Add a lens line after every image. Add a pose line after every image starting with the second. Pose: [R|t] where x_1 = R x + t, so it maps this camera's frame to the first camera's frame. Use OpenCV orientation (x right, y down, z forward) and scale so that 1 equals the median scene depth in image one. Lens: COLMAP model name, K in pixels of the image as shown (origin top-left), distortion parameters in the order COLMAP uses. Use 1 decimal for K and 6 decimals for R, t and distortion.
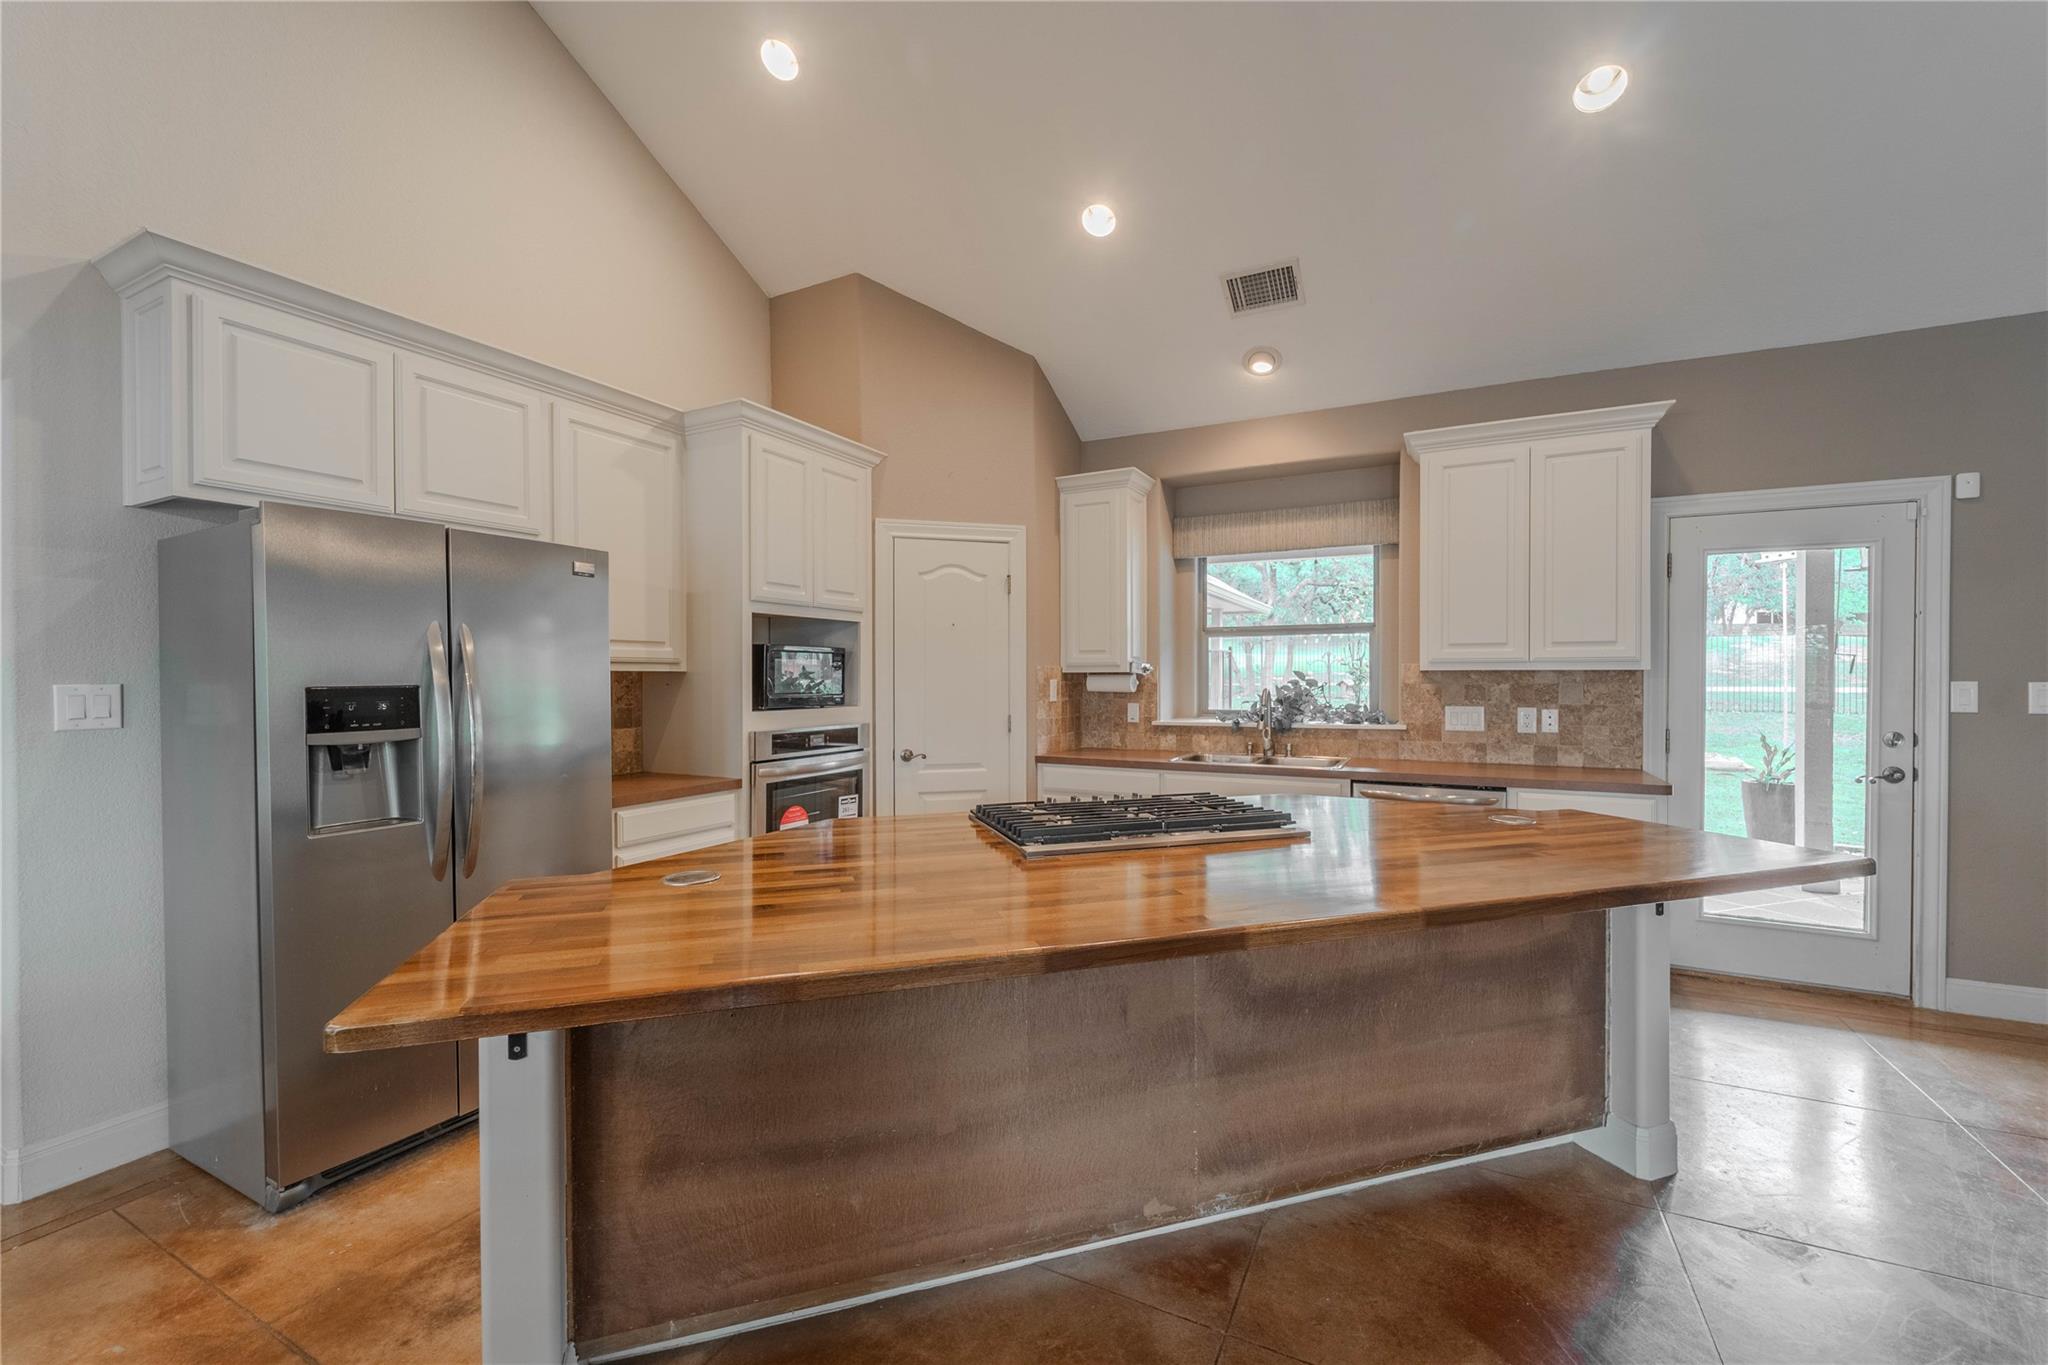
lens RADIAL K [[827.7, 0, 1030.0], [0, 827.7, 686.4], [0, 0, 1]] dist [-0.001433, -0.001158]
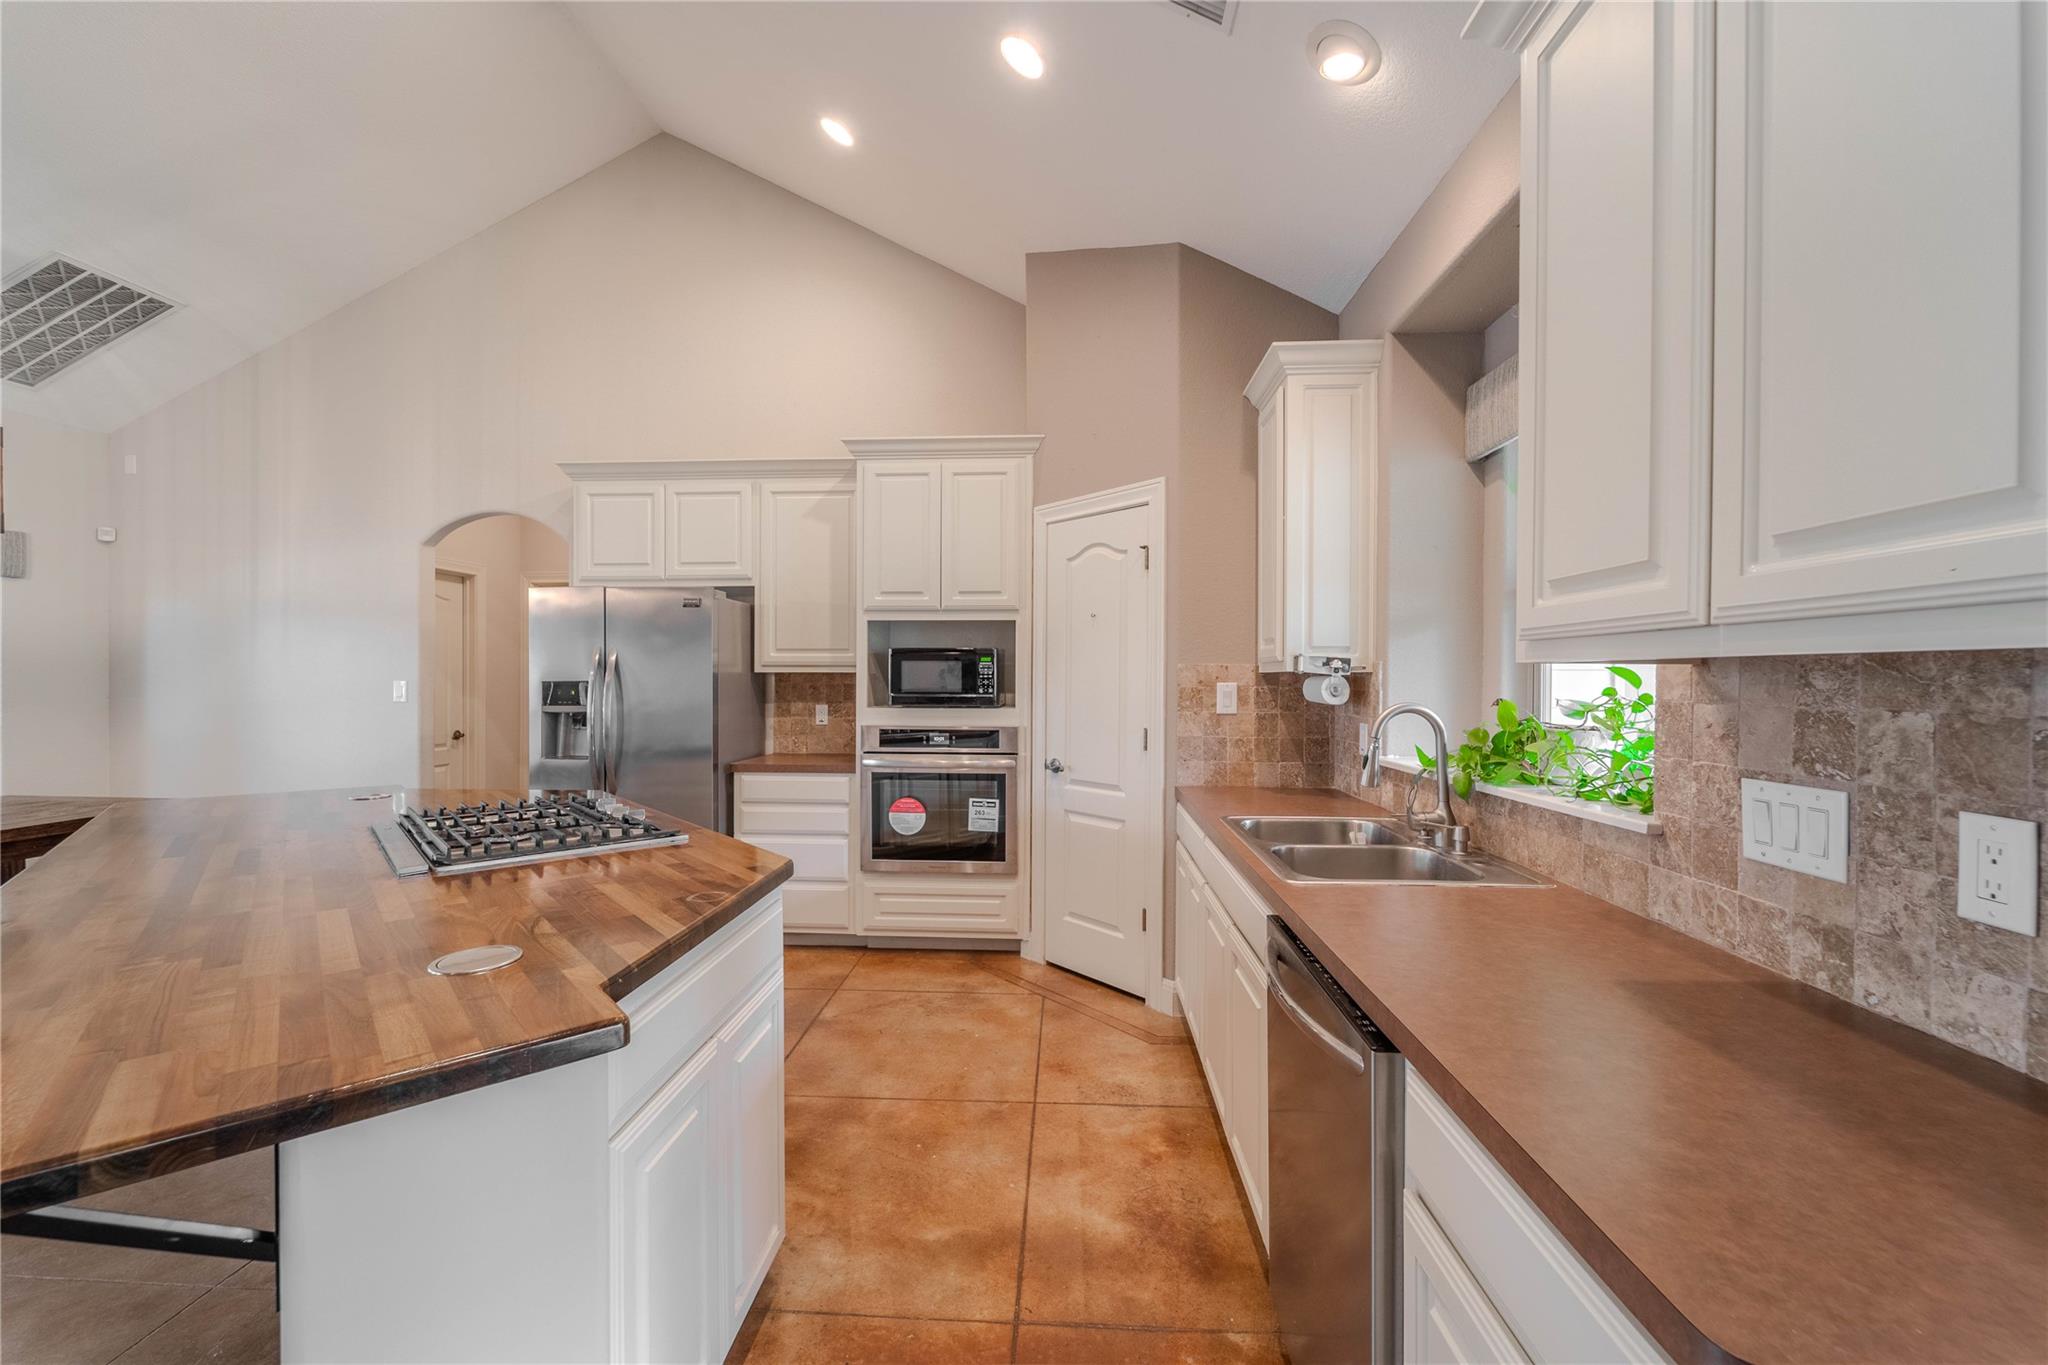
lens RADIAL K [[827.7, 0, 1030.8], [0, 827.7, 677.0], [0, 0, 1]] dist [-0.001433, -0.001158]
pose [[0.404816, 0.001811, -0.914396, 0.702941], [-0.013718, 0.999898, -0.004093, -0.009021], [0.914295, 0.014200, 0.404799, 0.658905]]
